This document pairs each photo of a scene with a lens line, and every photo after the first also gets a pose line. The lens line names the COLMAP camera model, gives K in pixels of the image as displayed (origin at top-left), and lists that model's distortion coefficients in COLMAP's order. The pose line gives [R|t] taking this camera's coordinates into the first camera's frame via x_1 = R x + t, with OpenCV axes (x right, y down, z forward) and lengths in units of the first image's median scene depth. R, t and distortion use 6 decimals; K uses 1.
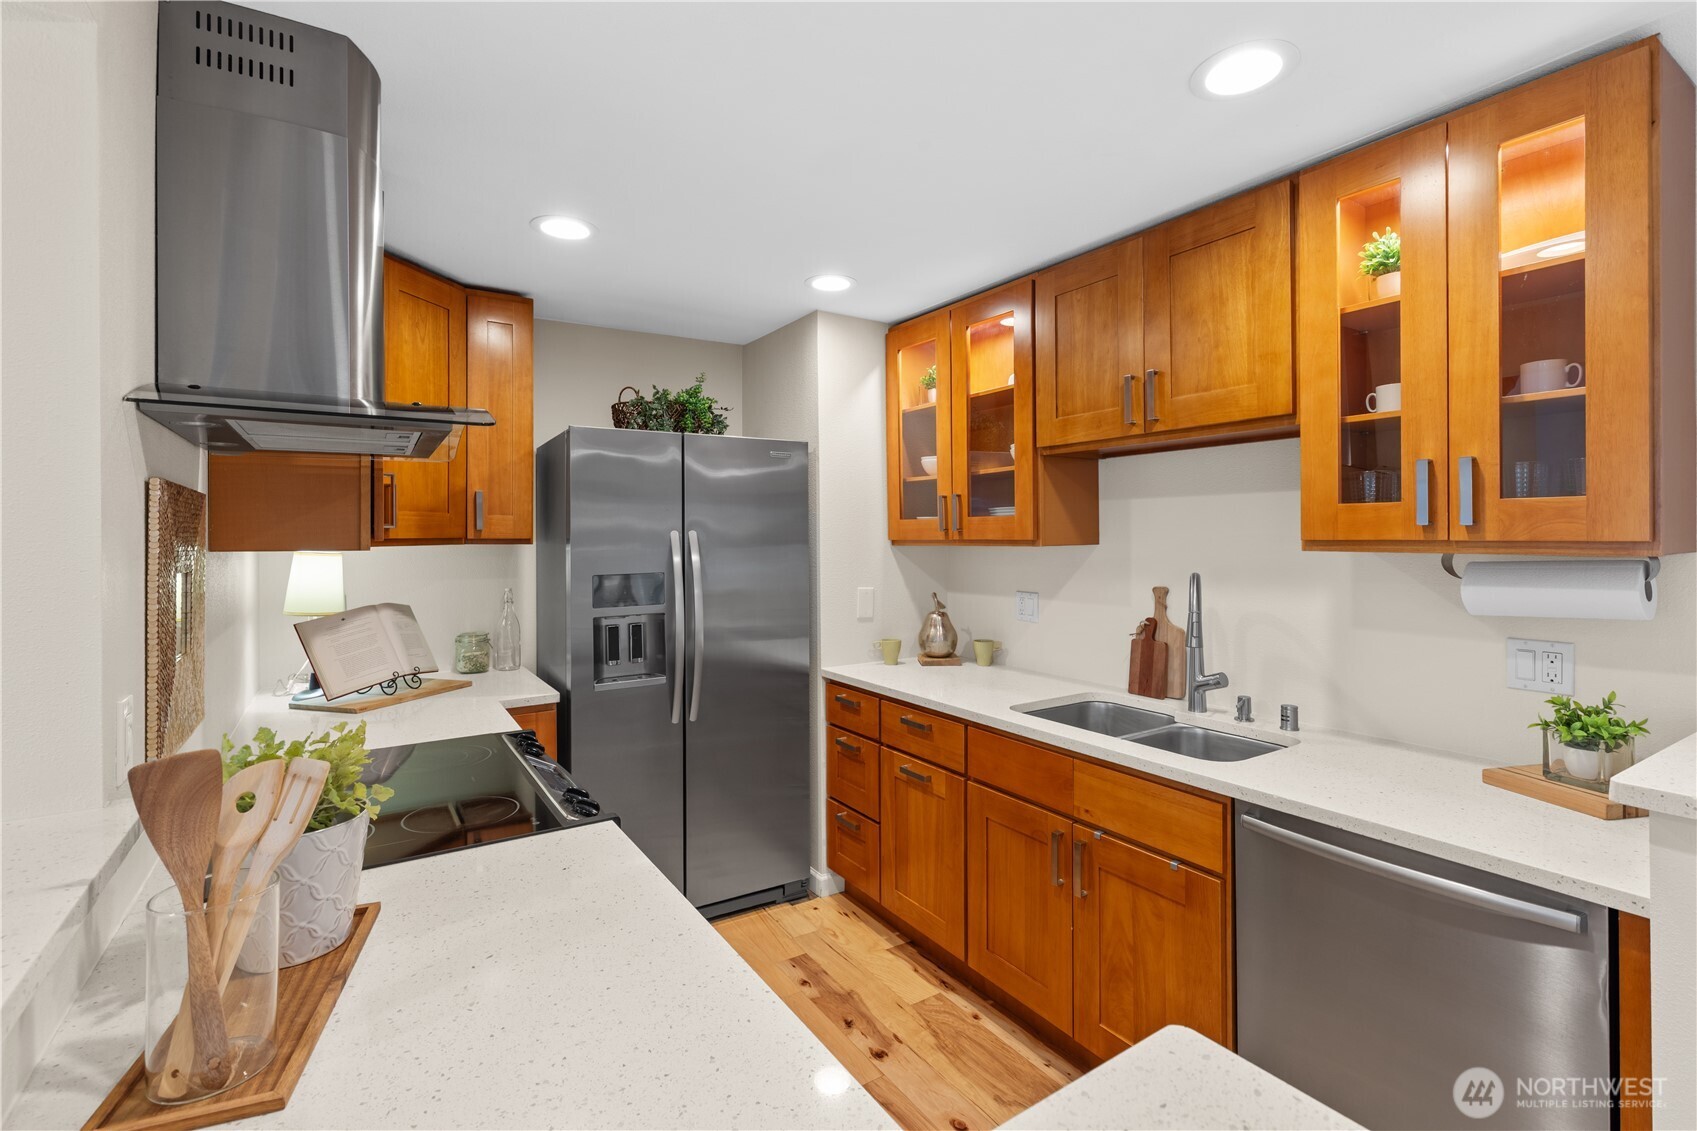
lens RADIAL K [[769.1, 0, 857.3], [0, 769.1, 554.4], [0, 0, 1]] dist [0.006609, -0.002345]
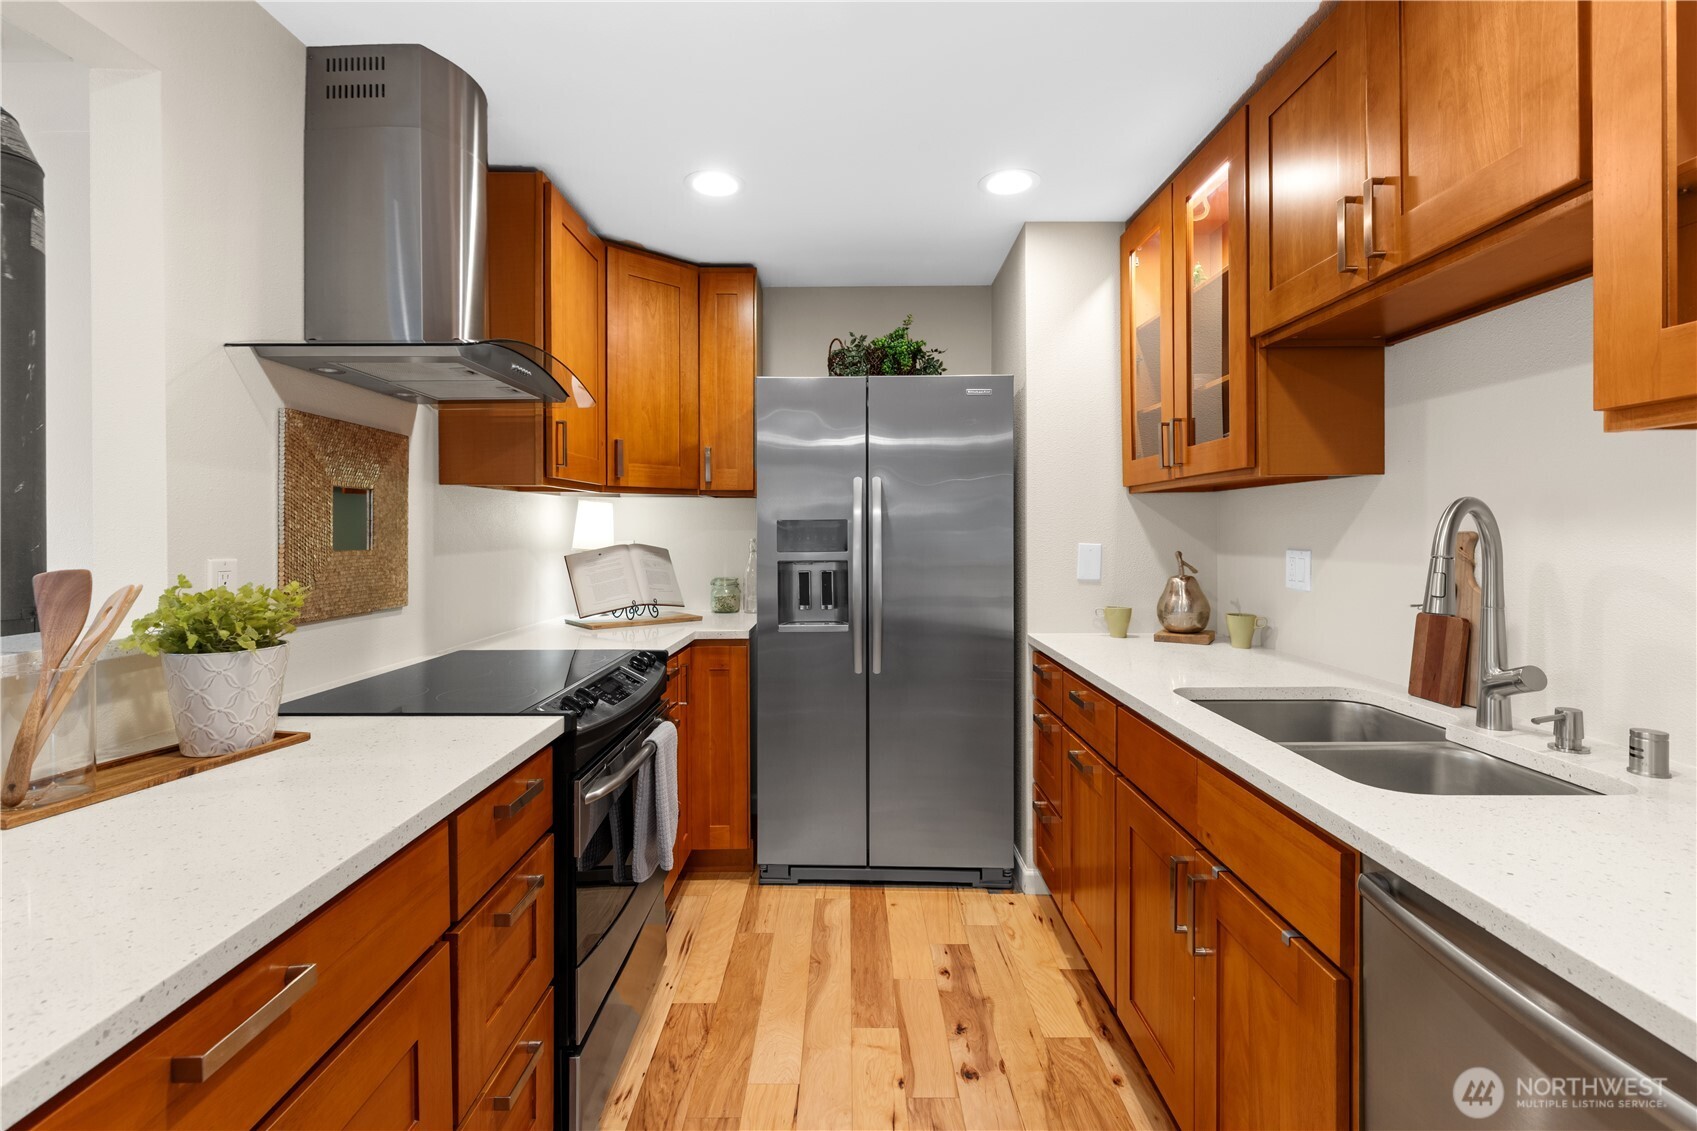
lens RADIAL K [[769.1, 0, 845.8], [0, 769.1, 550.9], [0, 0, 1]] dist [0.006609, -0.002345]
pose [[0.835373, 0.017208, -0.549414, 0.305328], [-0.013626, 0.999851, 0.010598, 0.056276], [0.549514, -0.001367, 0.835483, 0.181961]]
